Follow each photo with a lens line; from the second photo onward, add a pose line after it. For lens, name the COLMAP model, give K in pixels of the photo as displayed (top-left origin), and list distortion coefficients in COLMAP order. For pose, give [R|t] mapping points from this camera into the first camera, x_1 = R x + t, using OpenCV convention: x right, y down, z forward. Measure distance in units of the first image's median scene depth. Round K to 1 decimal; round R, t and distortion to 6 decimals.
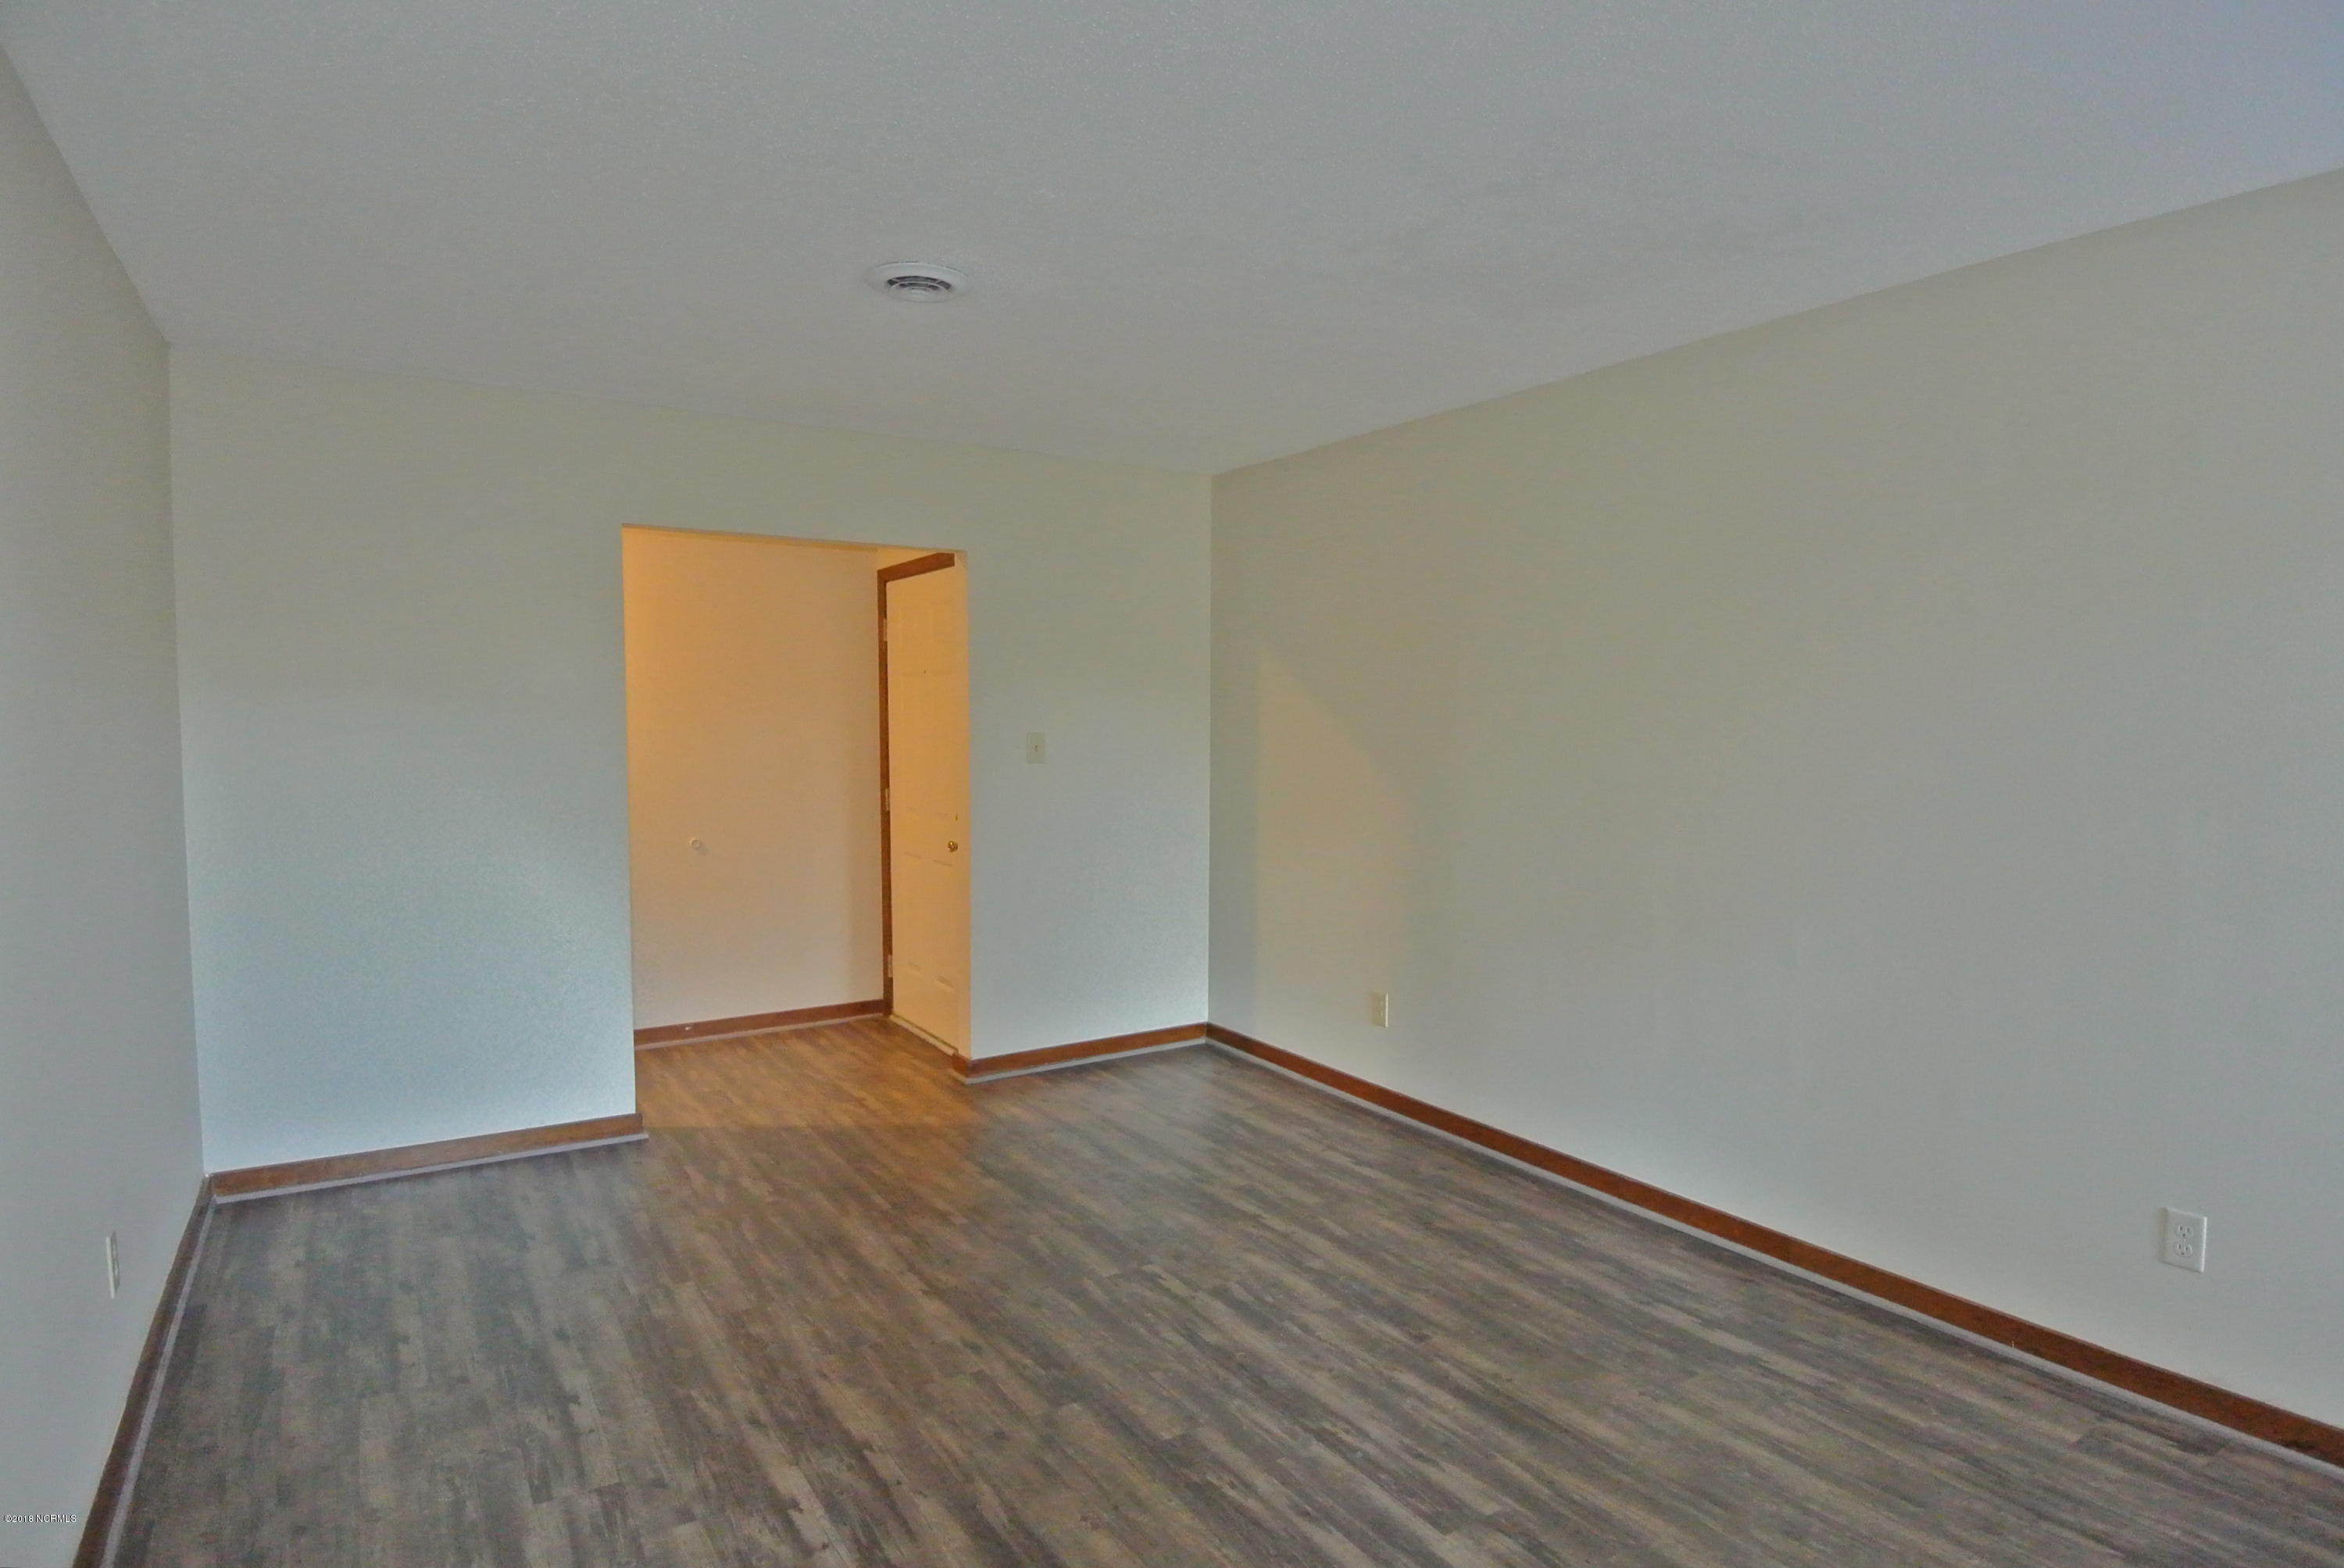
lens RADIAL K [[1237.4, 0, 1184.3], [0, 1237.4, 791.0], [0, 0, 1]] dist [-0.001280, -0.030878]
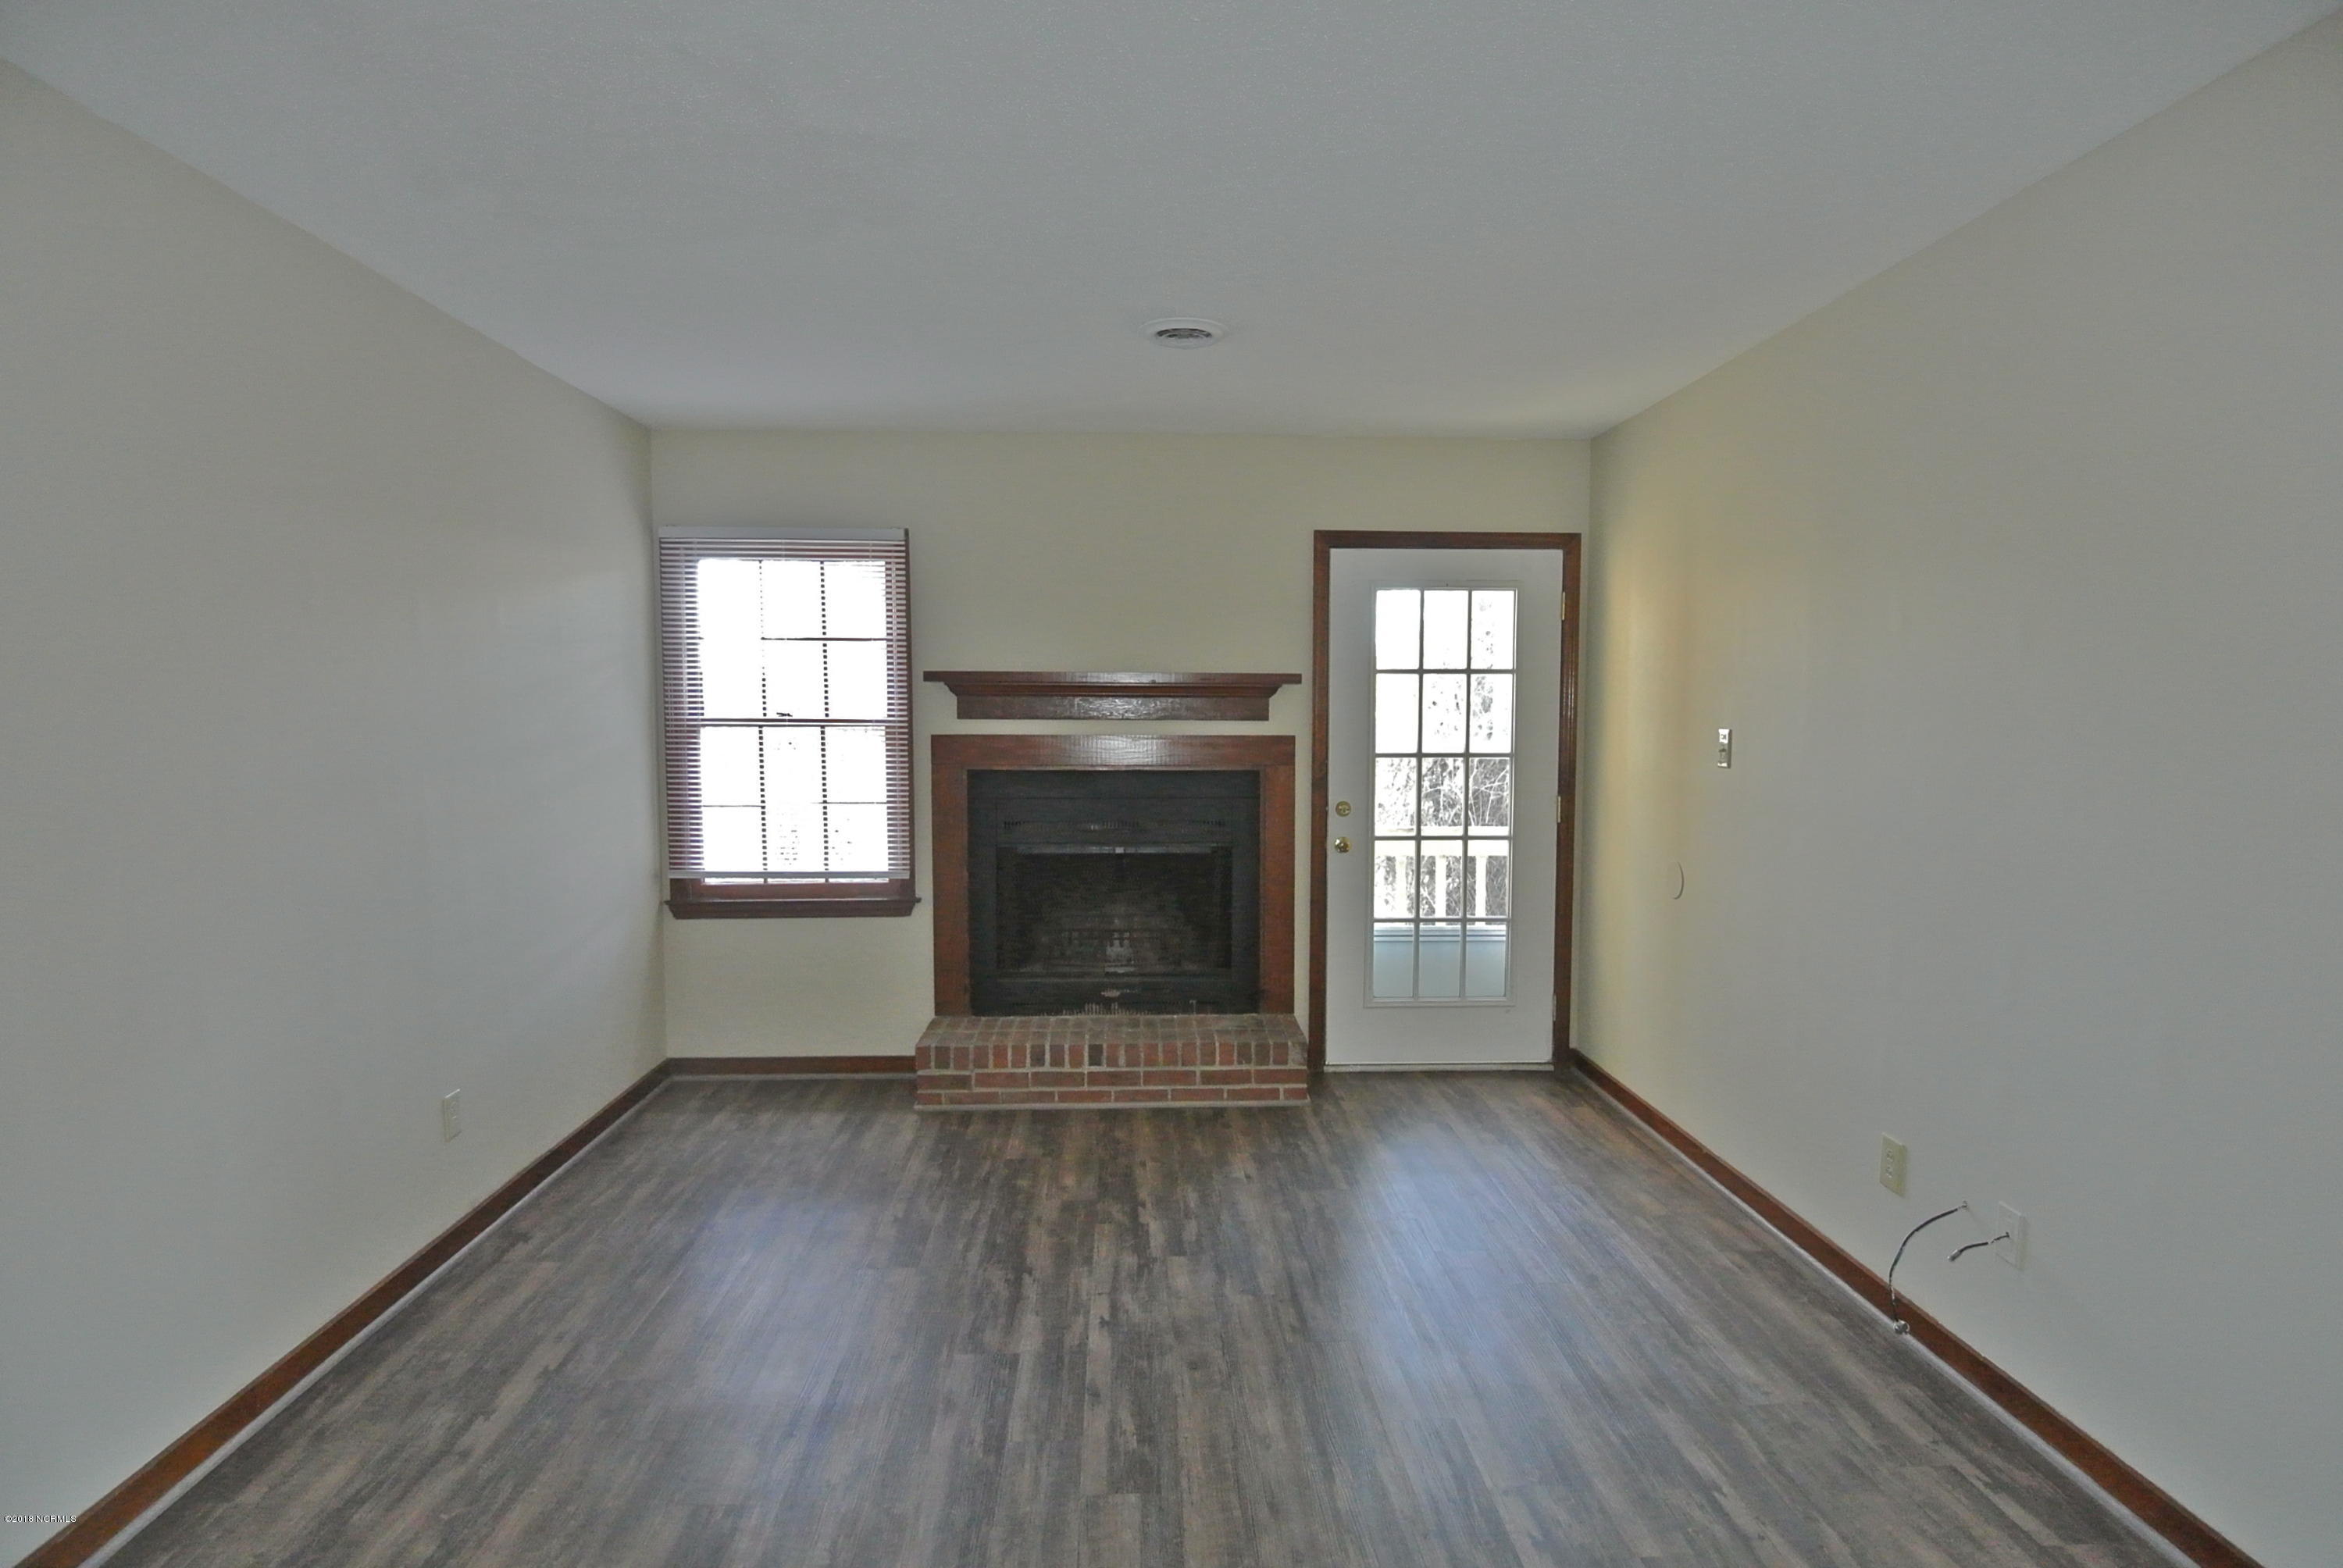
lens RADIAL K [[1236.8, 0, 1183.8], [0, 1236.8, 791.0], [0, 0, 1]] dist [-0.001280, -0.030878]
pose [[-0.858347, -0.036150, 0.511794, -0.486922], [0.028743, 0.992560, 0.118313, -0.099575], [-0.512263, 0.116264, -0.850922, 1.668536]]
